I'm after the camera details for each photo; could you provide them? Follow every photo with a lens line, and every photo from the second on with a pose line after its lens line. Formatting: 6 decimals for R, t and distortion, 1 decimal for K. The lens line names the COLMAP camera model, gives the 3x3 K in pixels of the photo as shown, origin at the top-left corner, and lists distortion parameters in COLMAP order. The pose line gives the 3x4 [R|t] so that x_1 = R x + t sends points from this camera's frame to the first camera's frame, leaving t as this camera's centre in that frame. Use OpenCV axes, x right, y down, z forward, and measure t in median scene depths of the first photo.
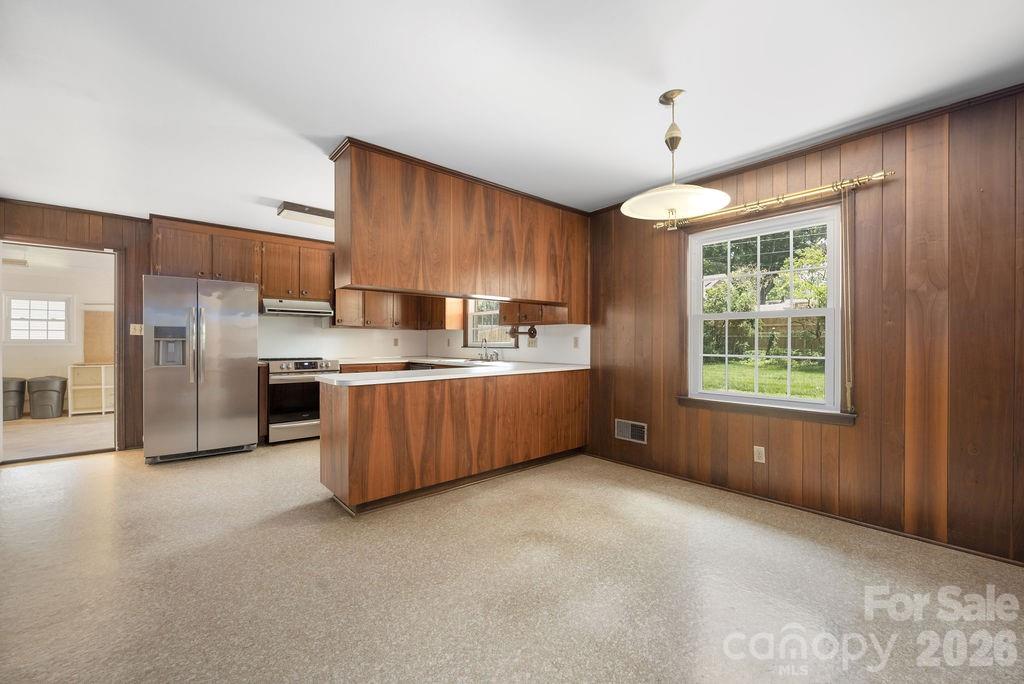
lens RADIAL K [[411.3, 0, 499.1], [0, 411.3, 339.8], [0, 0, 1]] dist [-0.001451, -0.000097]
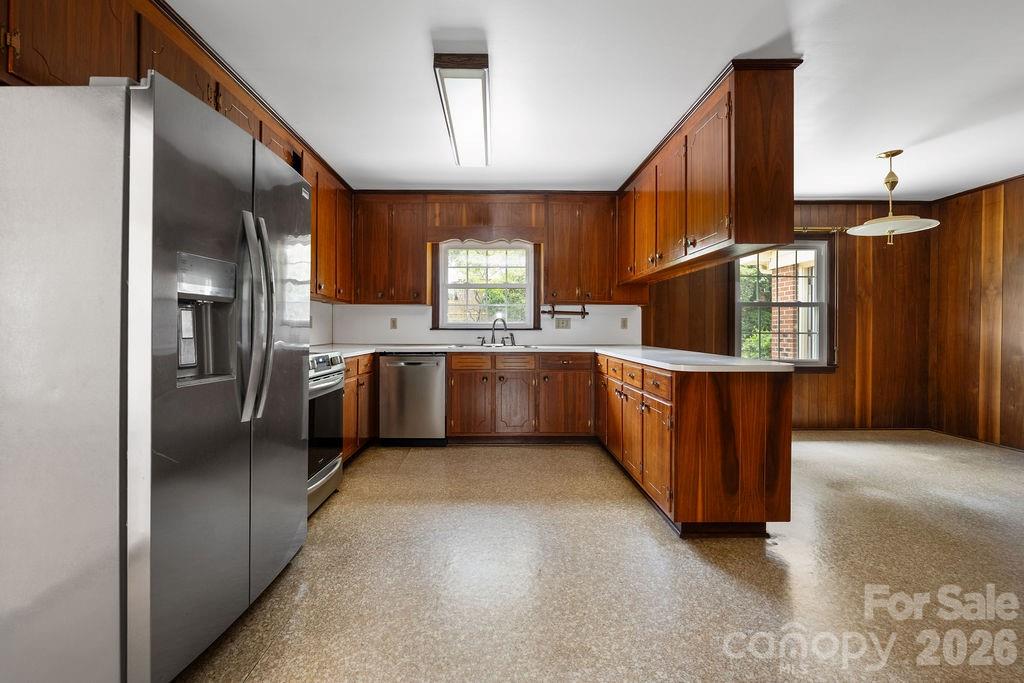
lens RADIAL K [[433.4, 0, 501.3], [0, 433.4, 332.1], [0, 0, 1]] dist [-0.001304, -0.000296]
pose [[0.640612, -0.004925, 0.767849, -1.221929], [-0.007527, 0.999891, 0.012693, 0.024975], [-0.767828, -0.013911, 0.640505, 0.797421]]
